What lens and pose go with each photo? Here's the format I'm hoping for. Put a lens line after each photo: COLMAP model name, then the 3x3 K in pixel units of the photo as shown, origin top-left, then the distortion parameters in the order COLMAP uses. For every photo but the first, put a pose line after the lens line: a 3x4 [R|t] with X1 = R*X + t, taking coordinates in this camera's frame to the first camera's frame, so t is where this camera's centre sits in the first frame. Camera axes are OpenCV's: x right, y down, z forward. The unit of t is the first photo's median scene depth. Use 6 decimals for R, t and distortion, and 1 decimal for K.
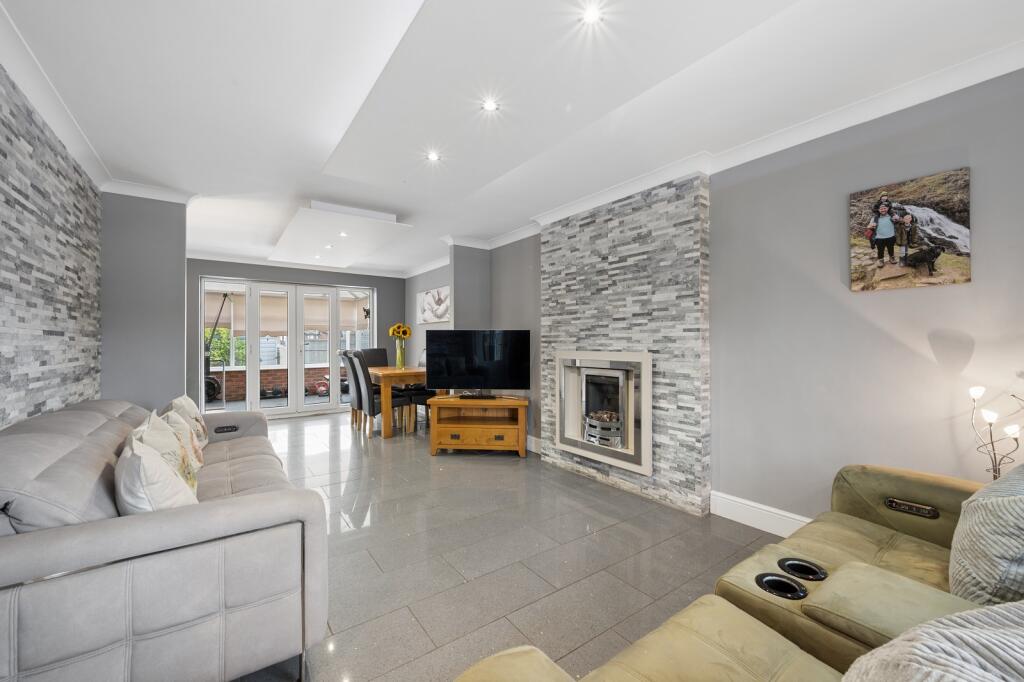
lens RADIAL K [[402.2, 0, 506.9], [0, 402.2, 340.5], [0, 0, 1]] dist [0.001045, 0.000328]
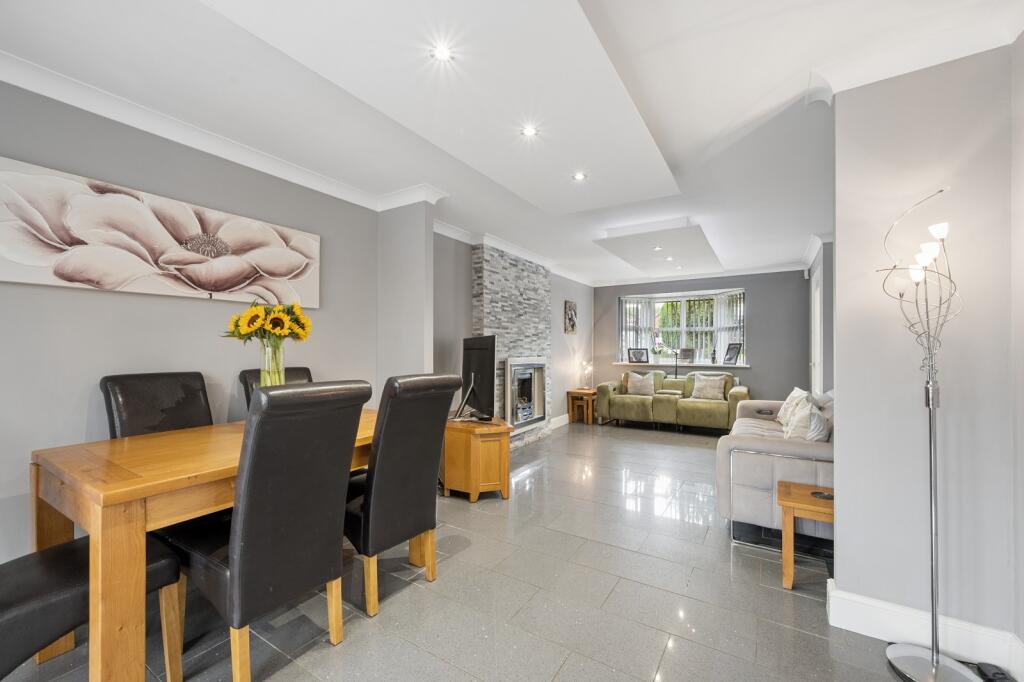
lens RADIAL K [[402.2, 0, 513.9], [0, 402.2, 346.2], [0, 0, 1]] dist [0.001045, 0.000328]
pose [[-0.385231, 0.005731, 0.922802, -1.090231], [-0.003694, 0.999963, -0.007753, -0.001799], [-0.922813, -0.006396, -0.385195, 1.562989]]
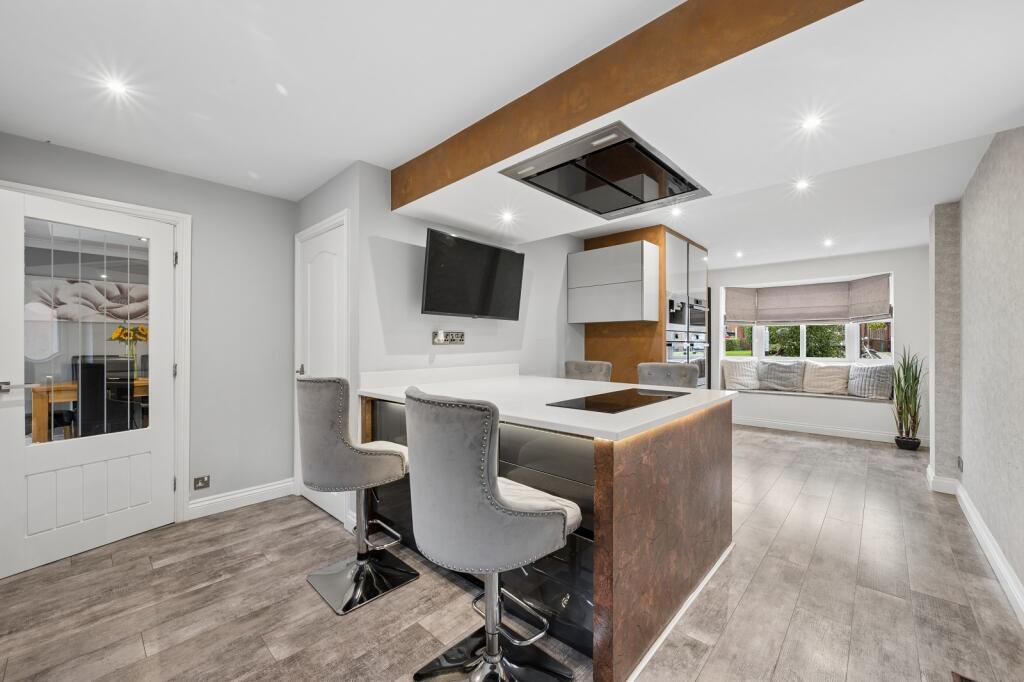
lens RADIAL K [[402.2, 0, 504.1], [0, 402.2, 344.5], [0, 0, 1]] dist [0.001045, 0.000328]
pose [[-0.198268, 0.003519, 0.980142, -2.011525], [-0.010754, 0.999926, -0.005765, -0.009424], [-0.980089, -0.011683, -0.198215, 0.698767]]
